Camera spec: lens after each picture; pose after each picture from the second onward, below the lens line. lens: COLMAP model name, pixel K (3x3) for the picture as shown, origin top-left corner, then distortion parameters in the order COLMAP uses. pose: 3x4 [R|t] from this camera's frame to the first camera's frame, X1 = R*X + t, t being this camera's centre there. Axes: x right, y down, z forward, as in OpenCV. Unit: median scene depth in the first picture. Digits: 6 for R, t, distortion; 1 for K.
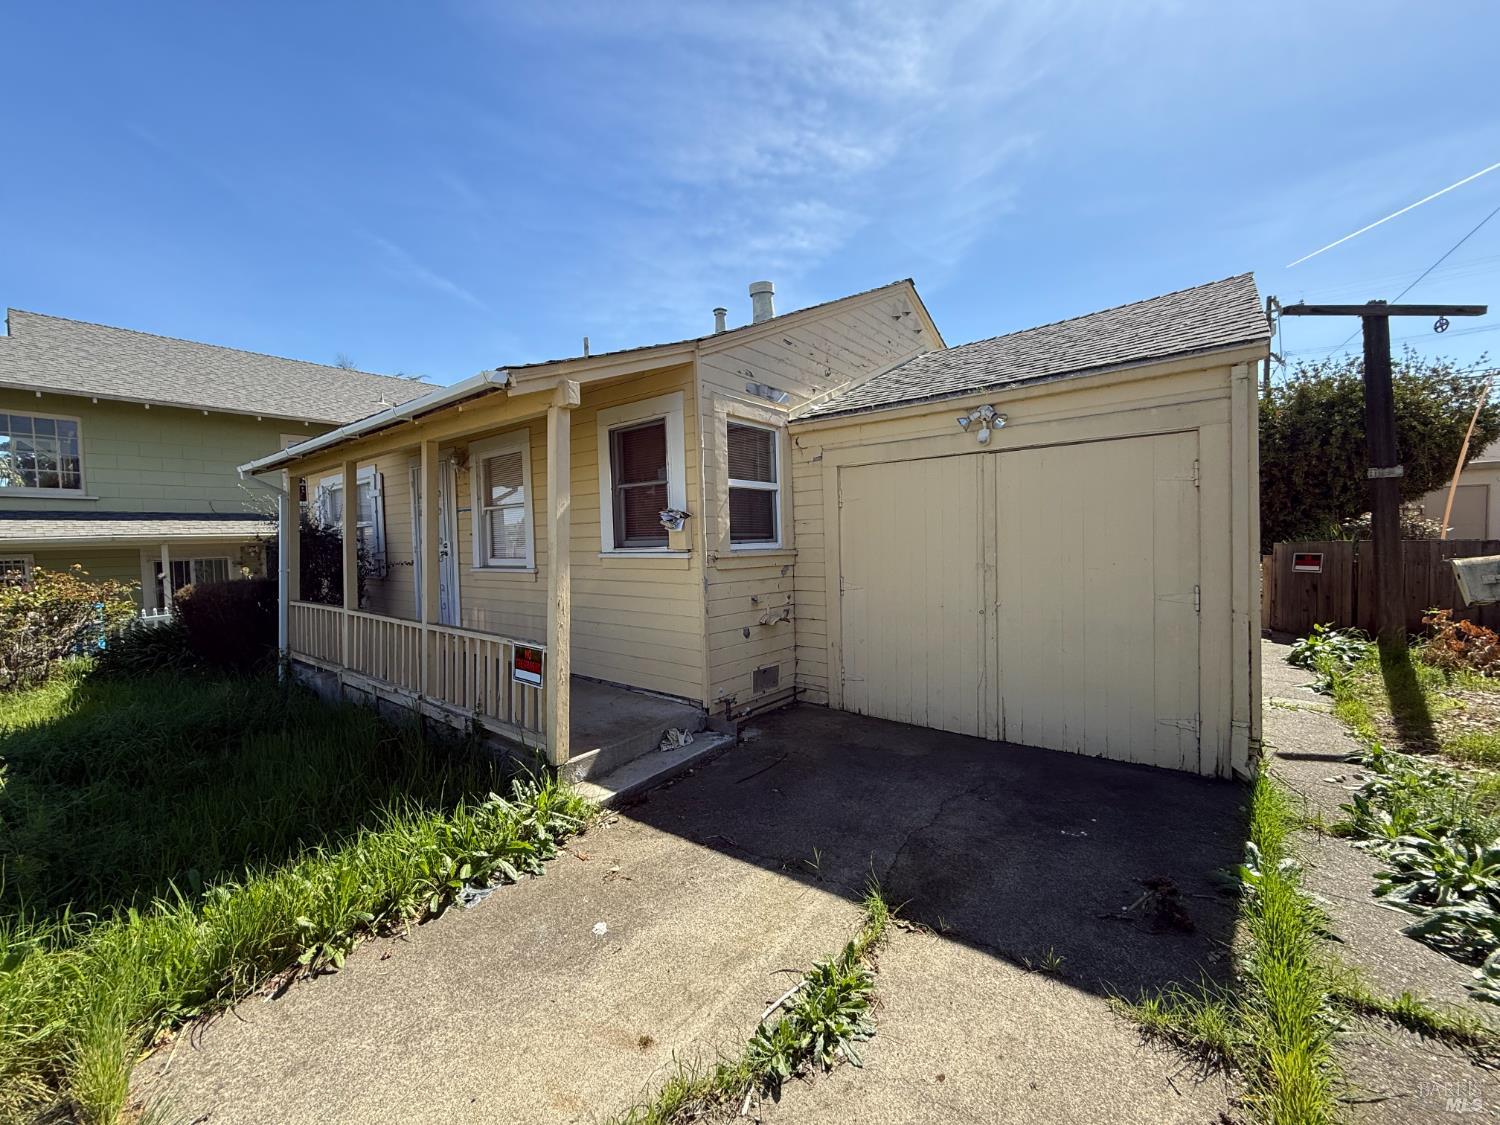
lens RADIAL K [[596.7, 0, 747.8], [0, 596.7, 560.9], [0, 0, 1]] dist [0.000259, -0.000111]
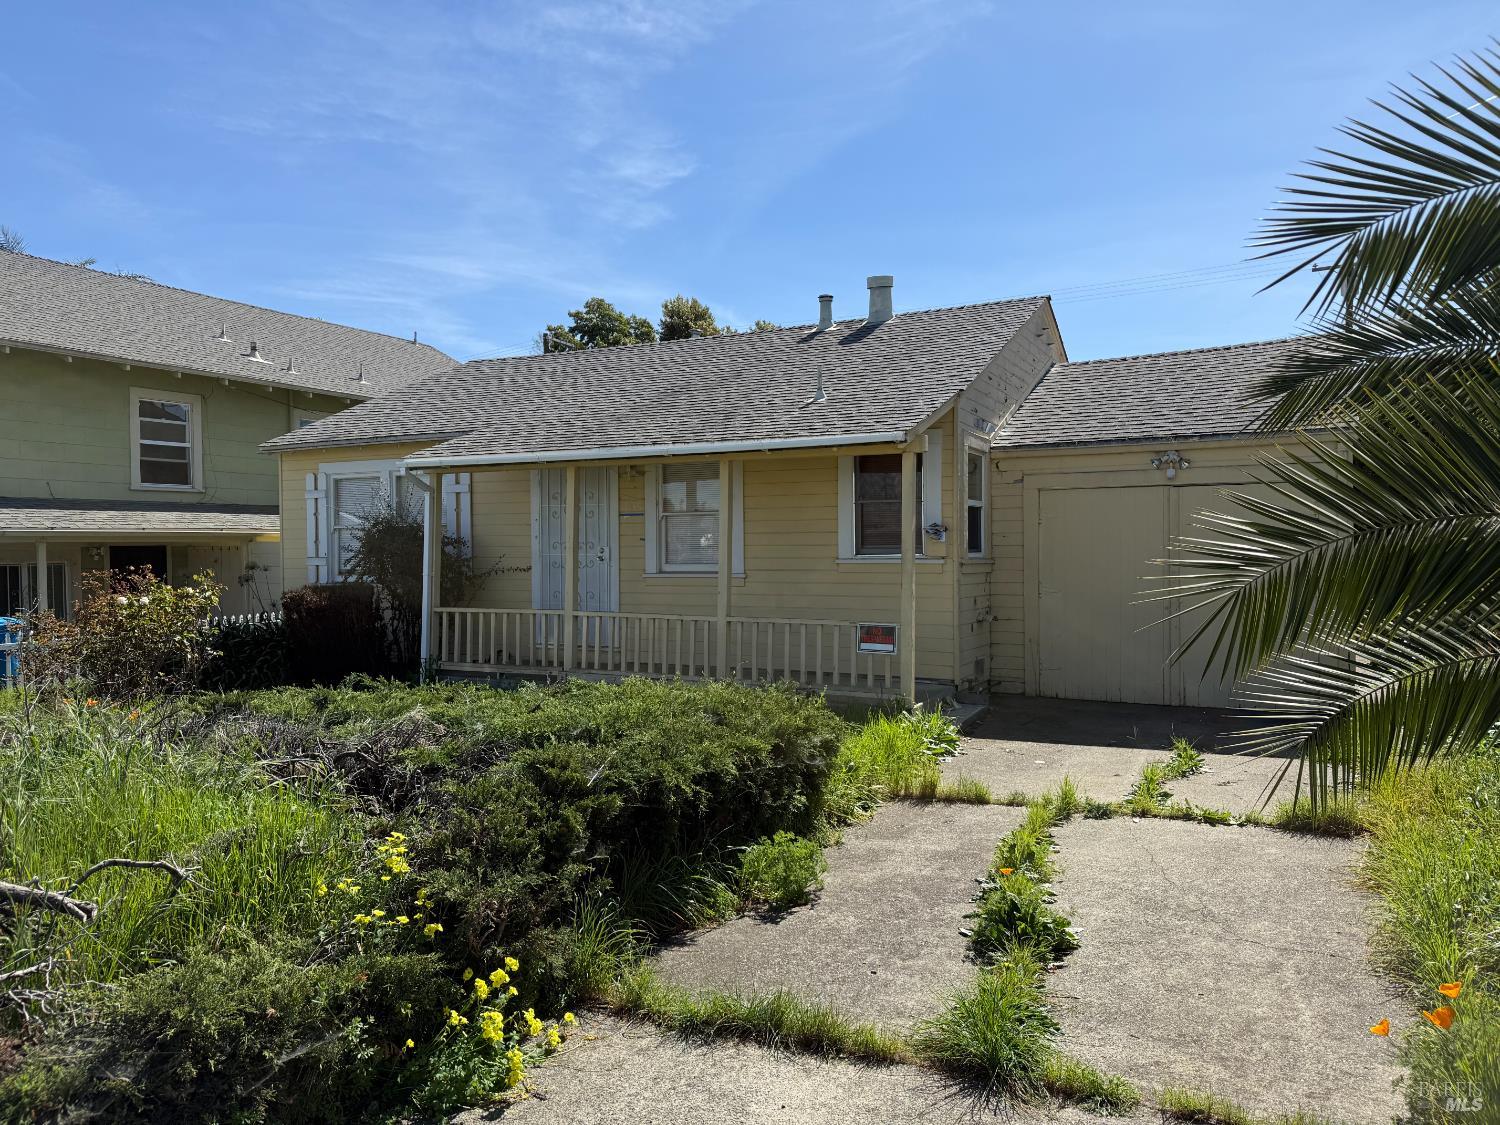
lens RADIAL K [[1044.8, 0, 750.0], [0, 1044.8, 562.5], [0, 0, 1]] dist [0.195321, -0.424839]
pose [[0.979896, 0.014349, 0.198995, -0.828137], [-0.009633, 0.999650, -0.024648, 0.045503], [-0.199279, 0.022235, 0.979691, -0.944634]]
